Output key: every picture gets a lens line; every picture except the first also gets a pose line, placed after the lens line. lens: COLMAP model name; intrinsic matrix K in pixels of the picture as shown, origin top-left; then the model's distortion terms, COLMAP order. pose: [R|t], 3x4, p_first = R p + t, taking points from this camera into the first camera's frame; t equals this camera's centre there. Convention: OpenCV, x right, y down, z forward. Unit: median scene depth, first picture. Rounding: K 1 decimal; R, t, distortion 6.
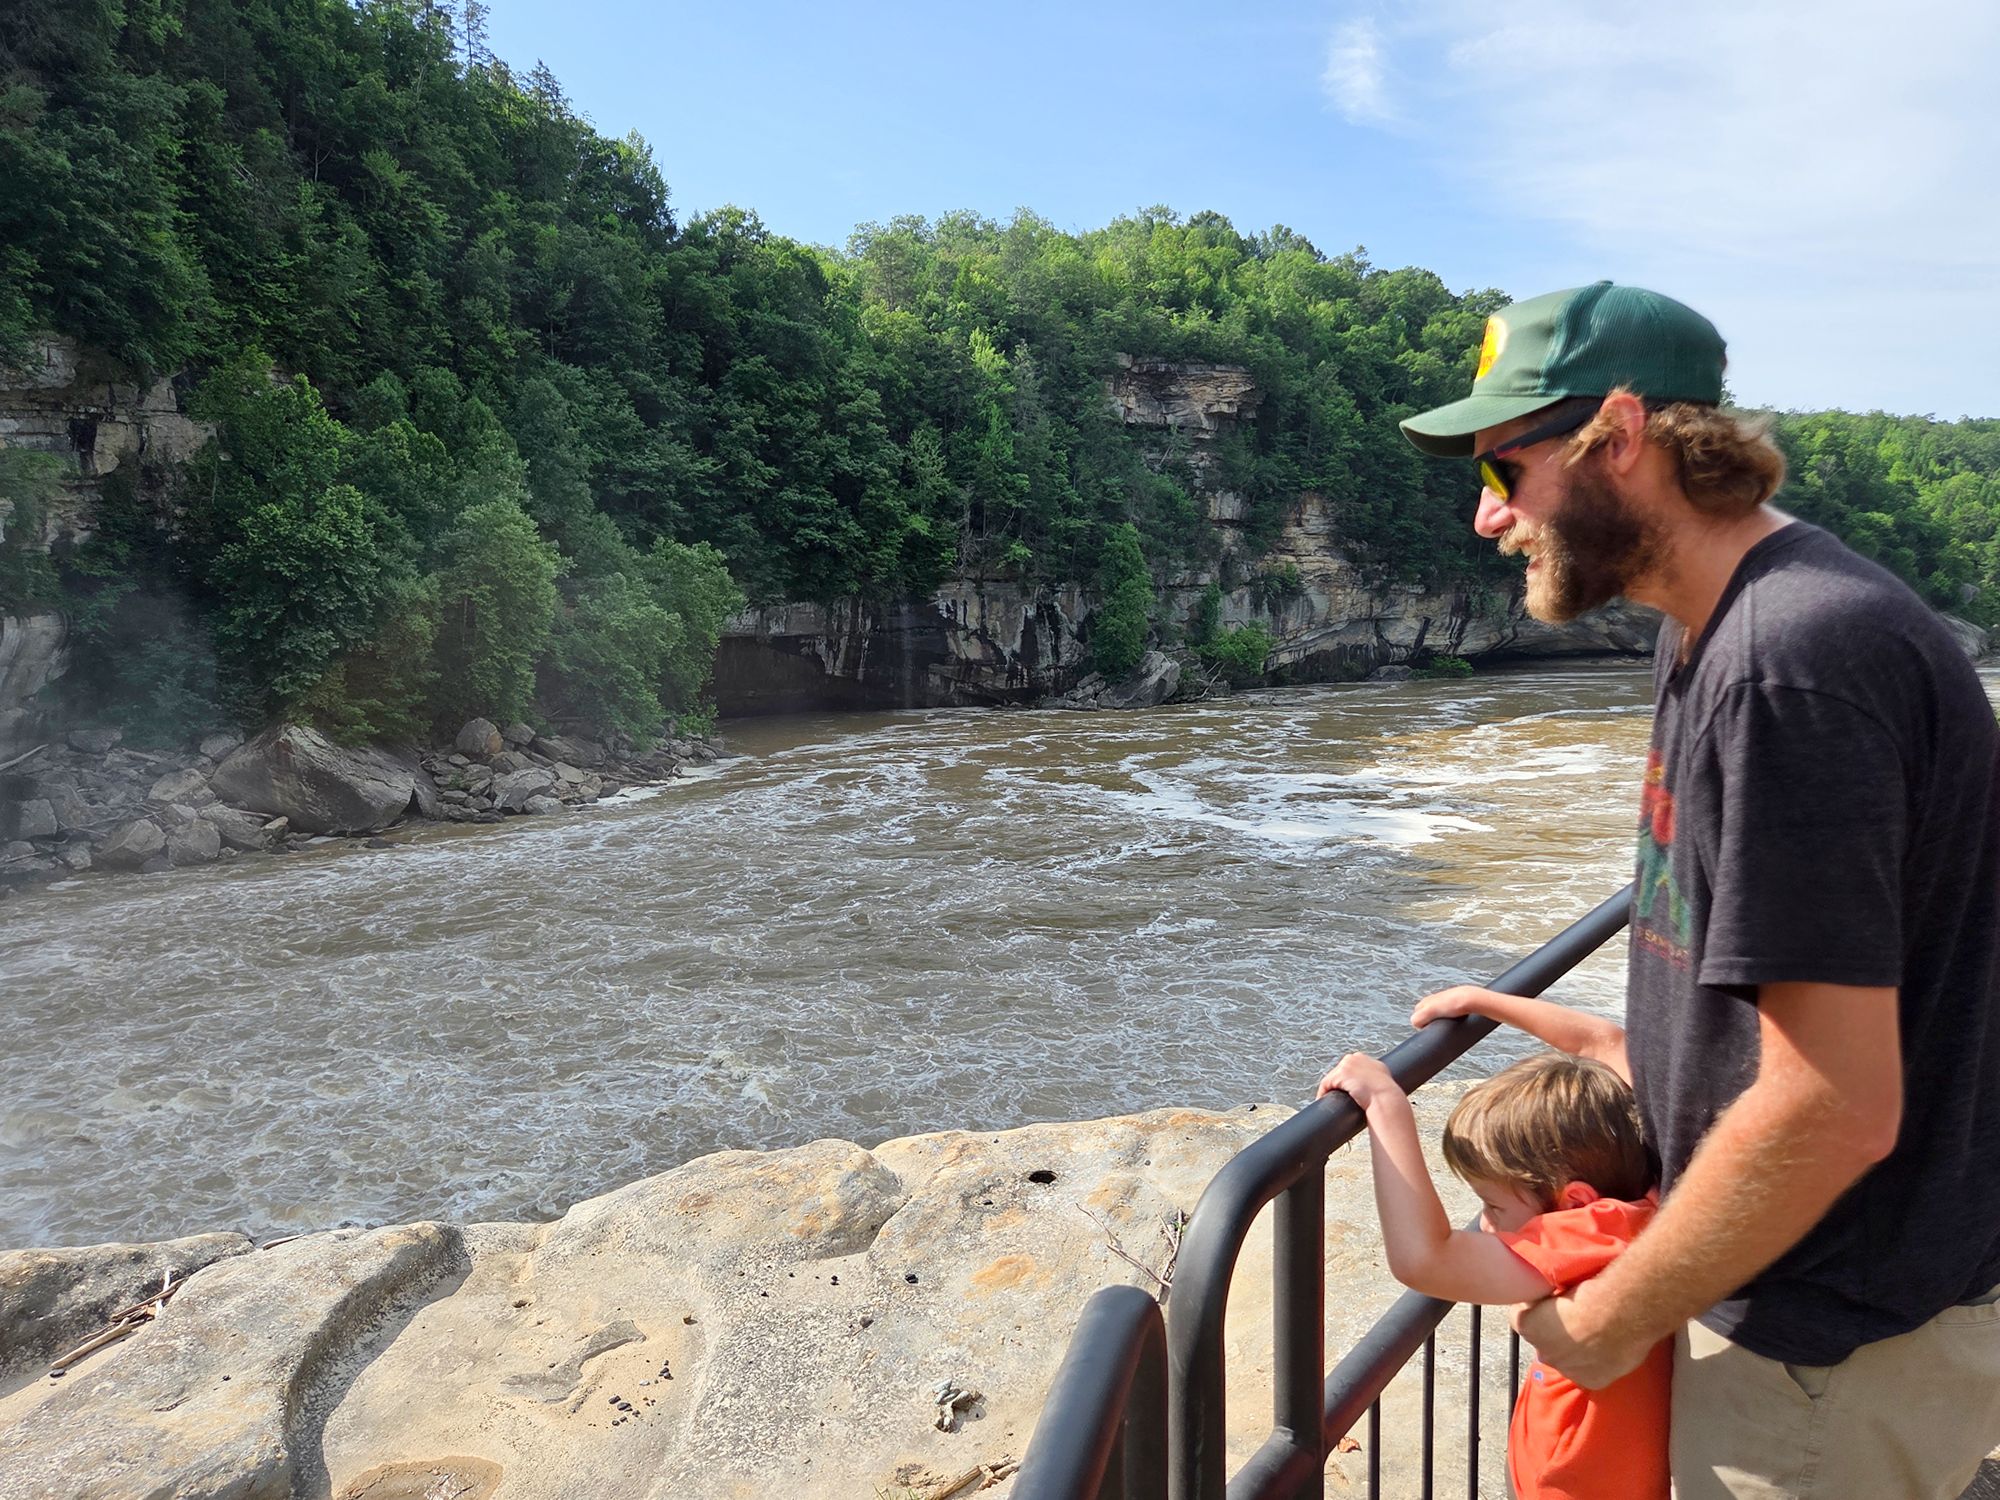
lens RADIAL K [[1376.5, 0, 1017.1], [0, 1376.5, 791.9], [0, 0, 1]] dist [0.056094, -0.038769]
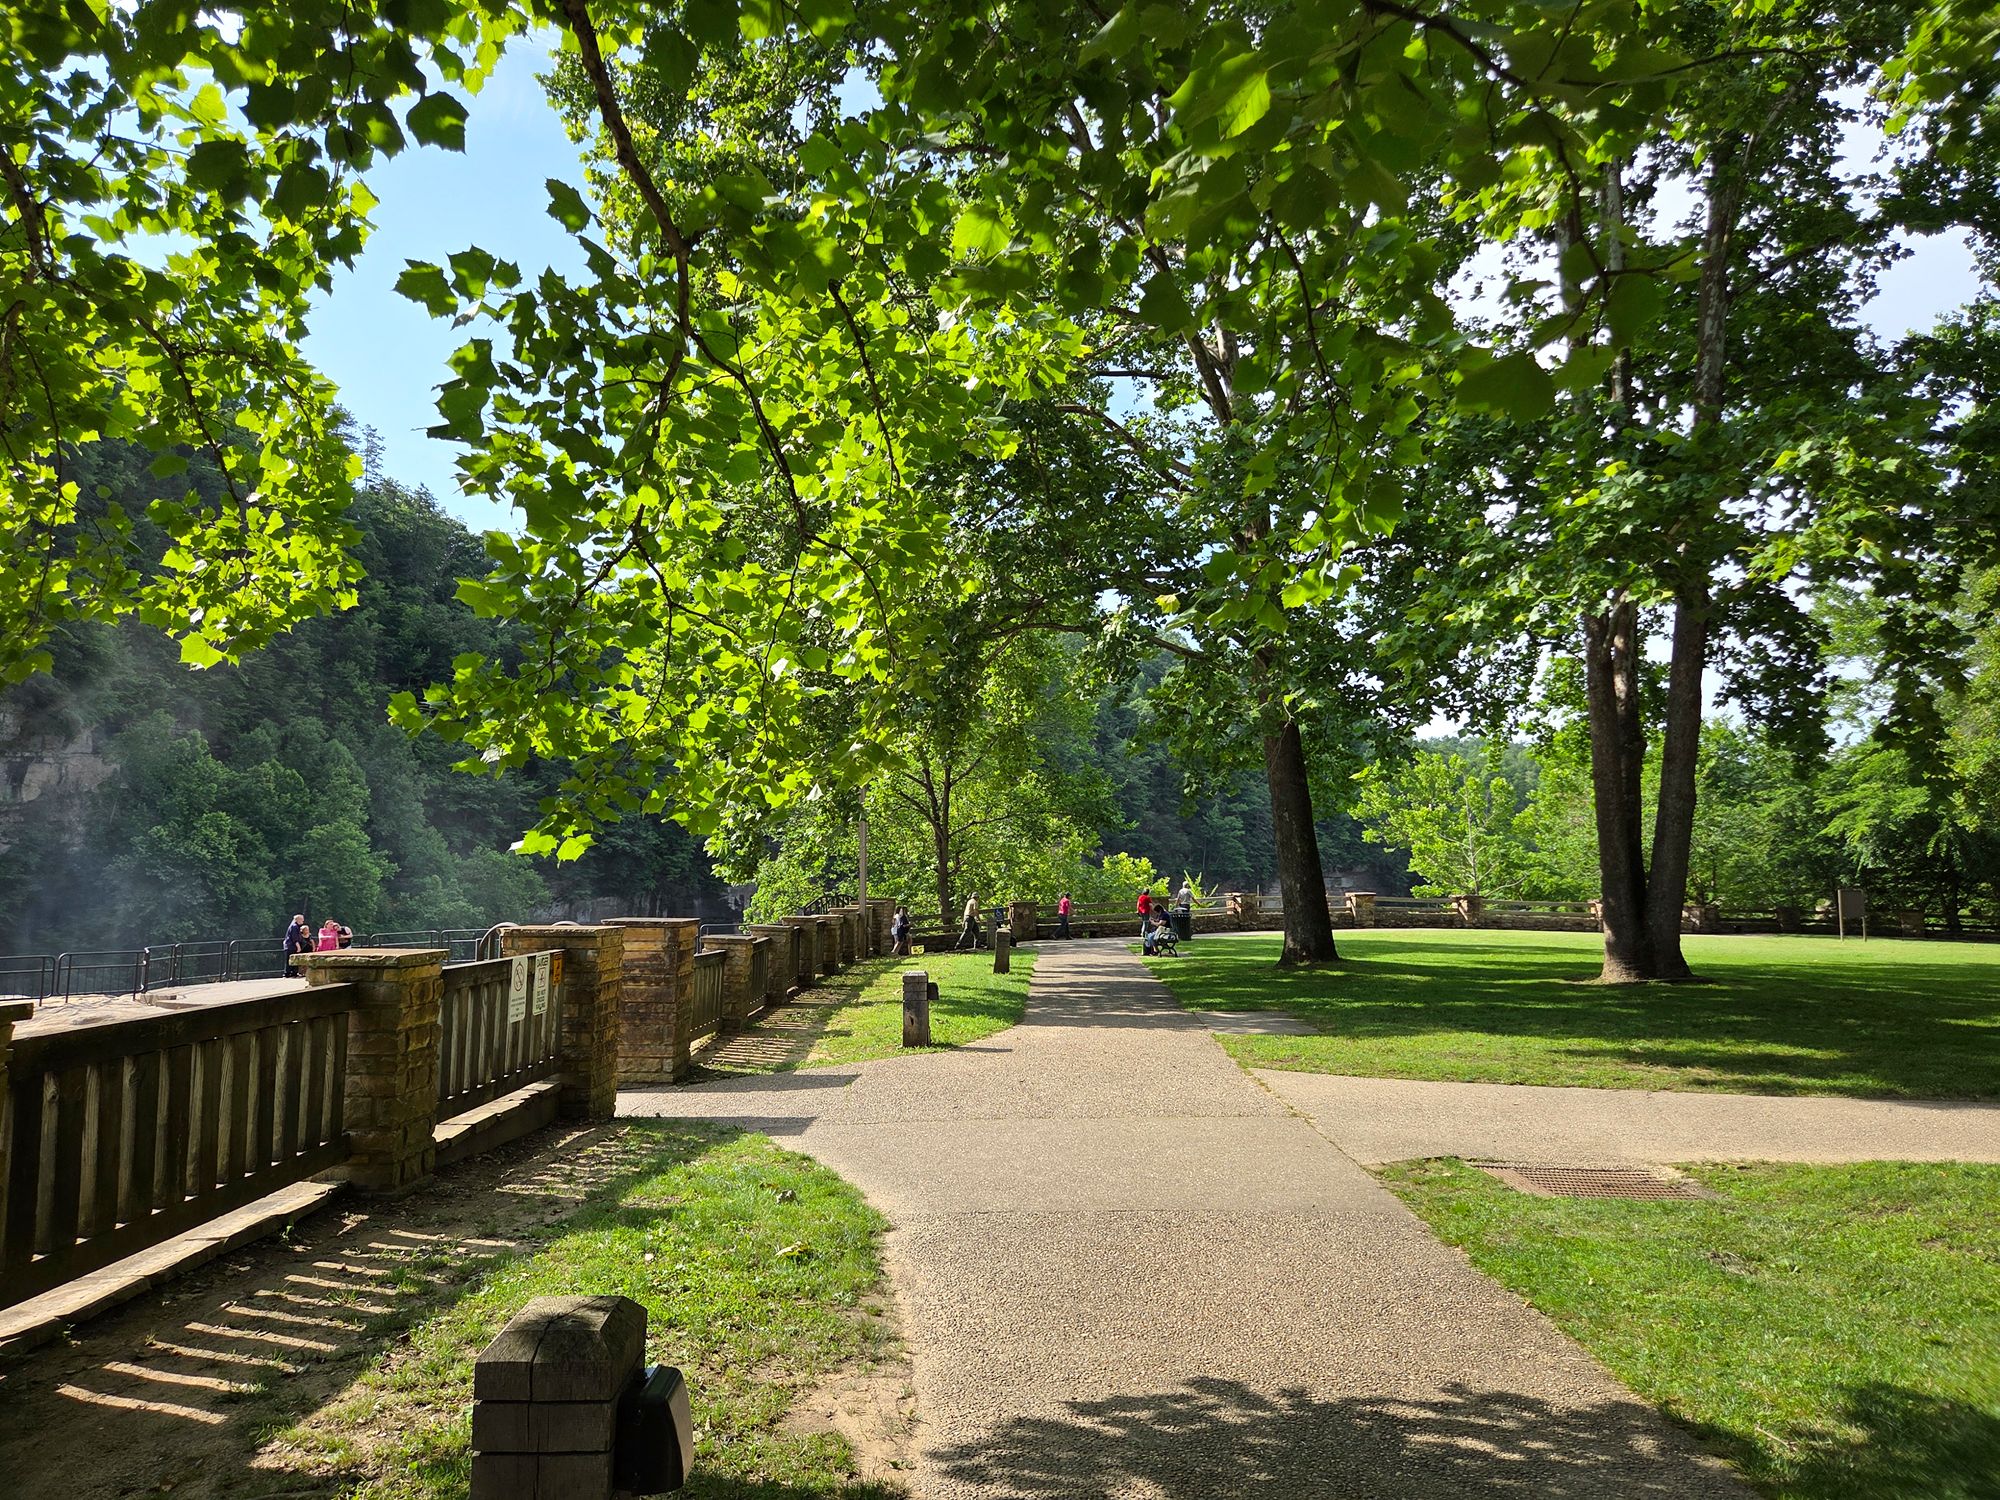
lens RADIAL K [[1376.5, 0, 996.0], [0, 1376.5, 752.6], [0, 0, 1]] dist [0.056094, -0.038769]
pose [[0.997867, 0.012503, 0.064075, 0.154354], [0.002925, 0.971942, -0.235203, 0.035524], [-0.065218, 0.234889, 0.969832, -0.317099]]
